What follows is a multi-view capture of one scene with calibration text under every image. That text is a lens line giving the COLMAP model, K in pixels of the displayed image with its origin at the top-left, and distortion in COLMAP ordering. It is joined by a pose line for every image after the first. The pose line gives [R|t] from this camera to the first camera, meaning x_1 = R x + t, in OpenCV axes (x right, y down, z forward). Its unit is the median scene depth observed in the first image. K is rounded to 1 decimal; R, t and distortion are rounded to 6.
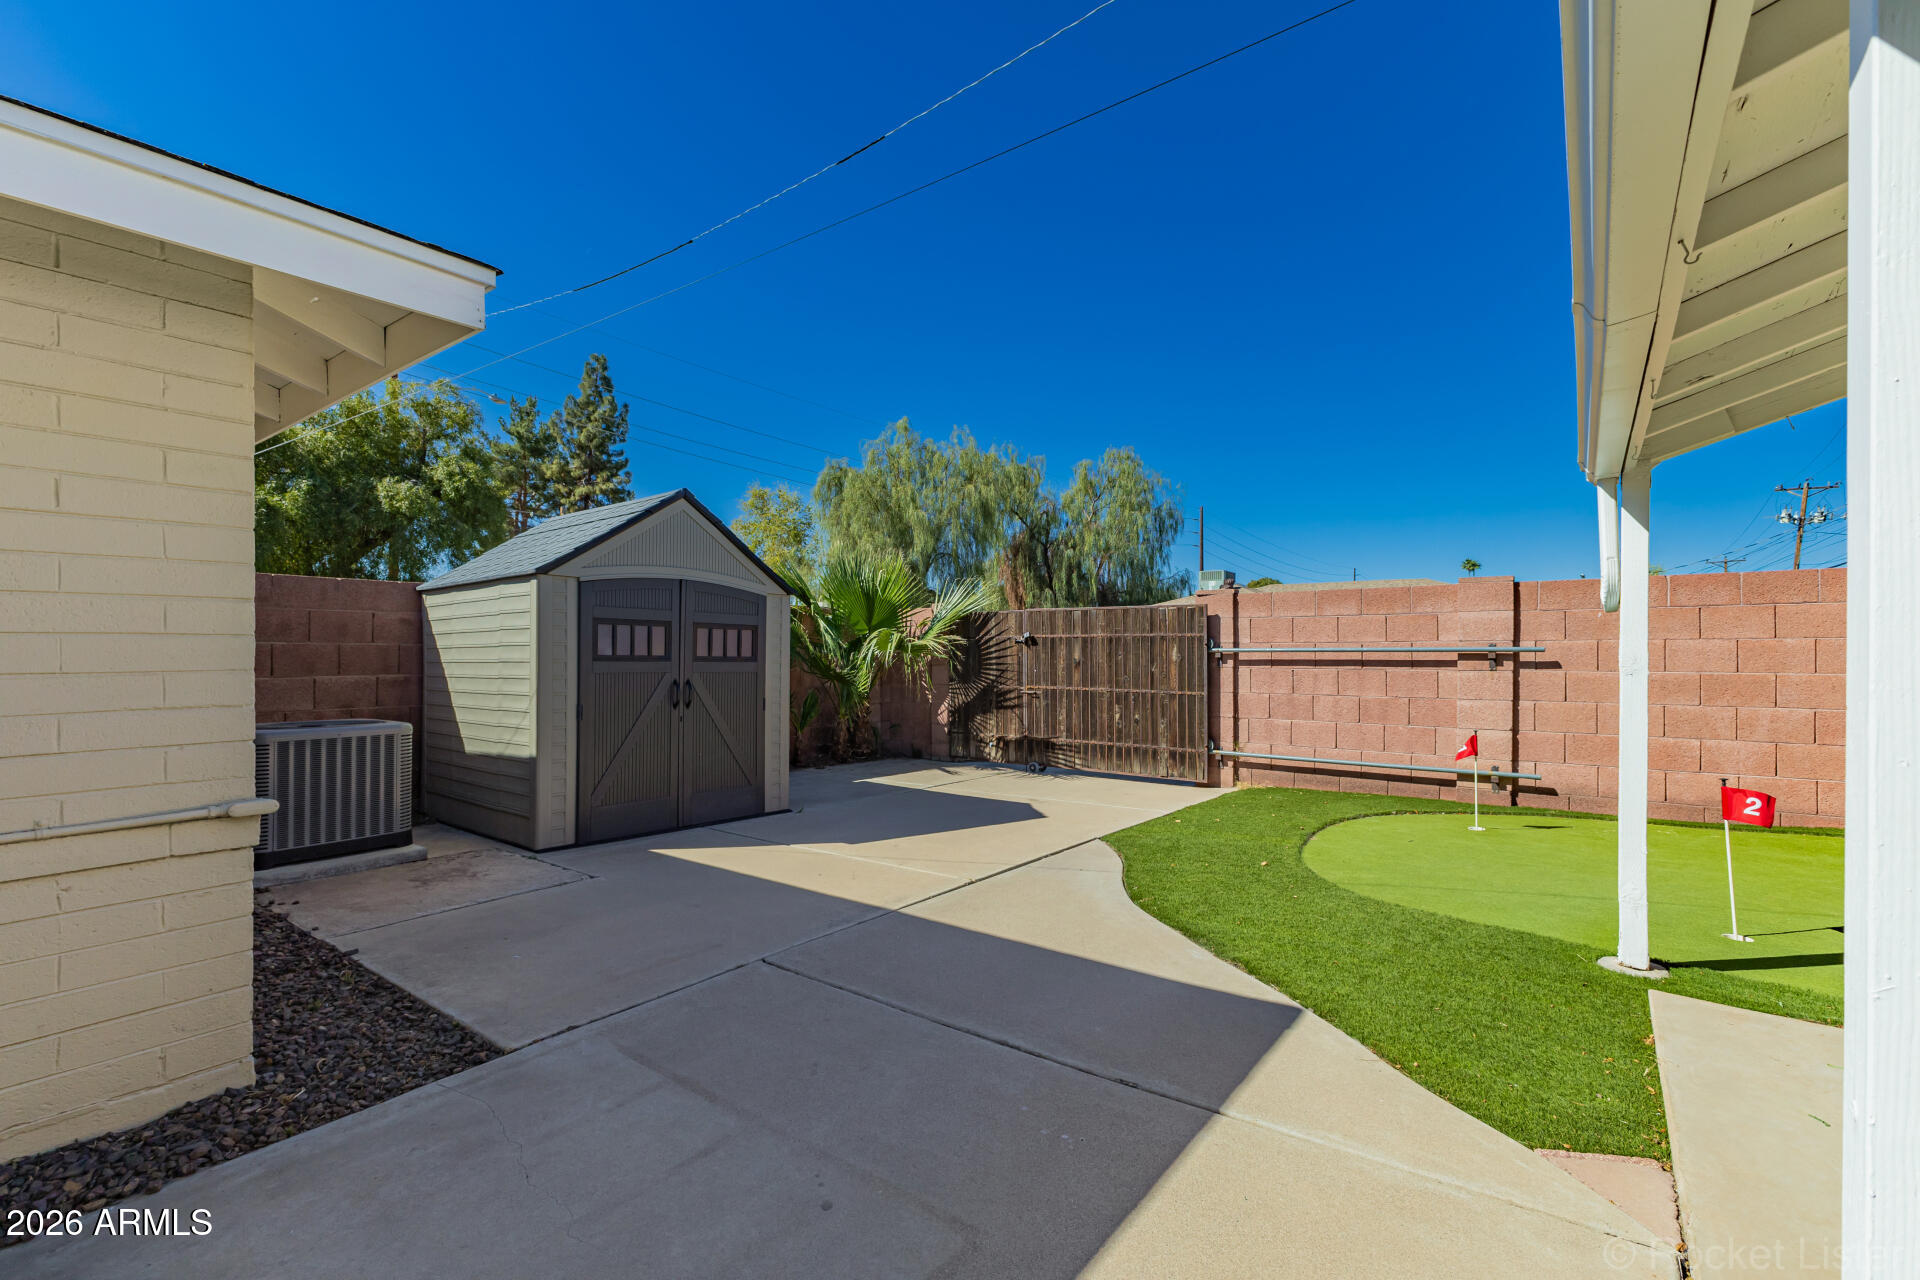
lens RADIAL K [[841.6, 0, 960.2], [0, 841.6, 648.0], [0, 0, 1]] dist [0.001143, -0.001199]
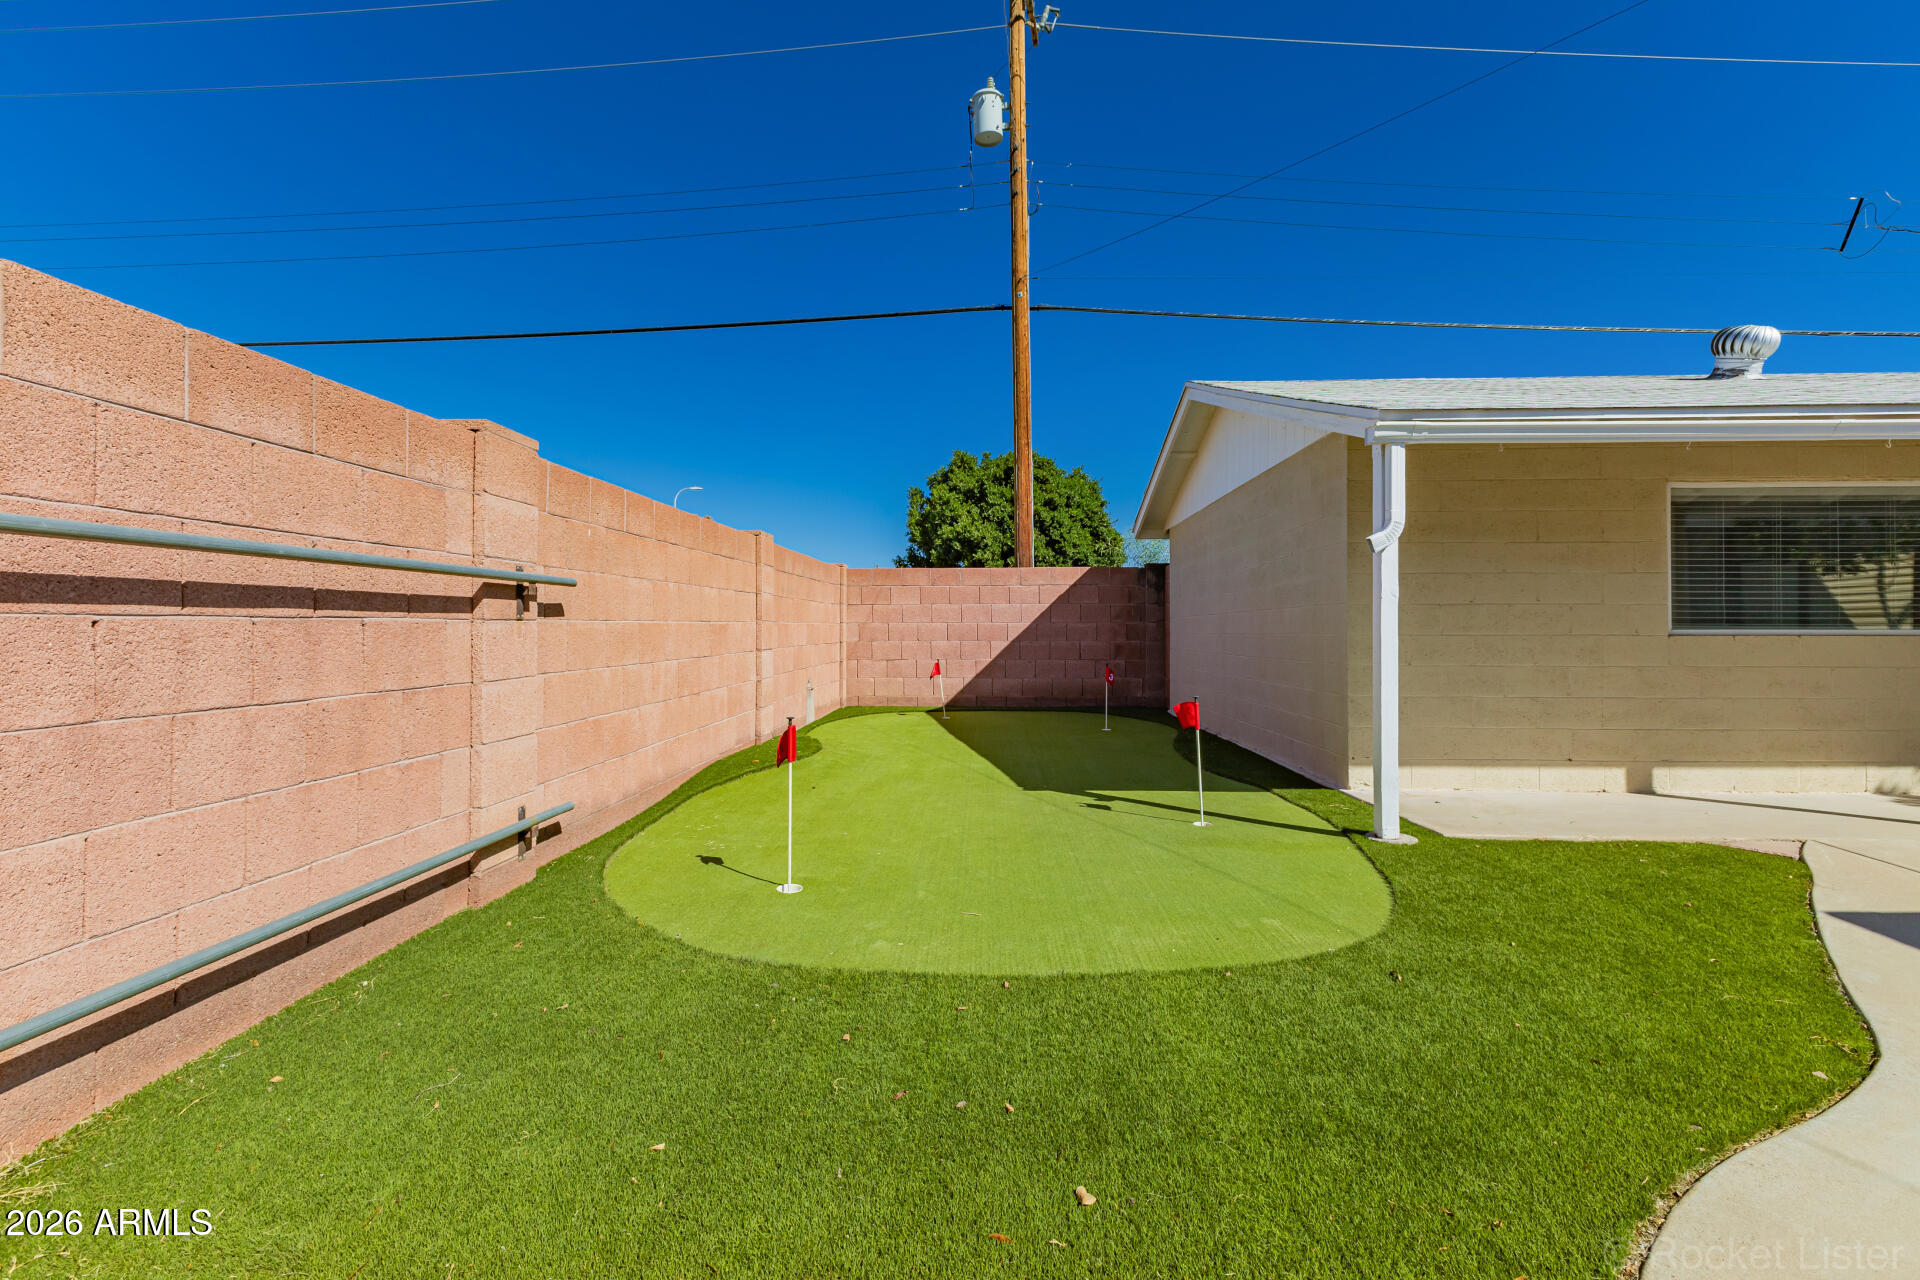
lens RADIAL K [[841.6, 0, 960.8], [0, 841.6, 633.2], [0, 0, 1]] dist [0.001143, -0.001199]
pose [[-0.559320, -0.008207, 0.828911, 0.060677], [0.000110, 0.999950, 0.009975, 0.029707], [-0.828952, 0.005670, -0.559291, 1.031844]]
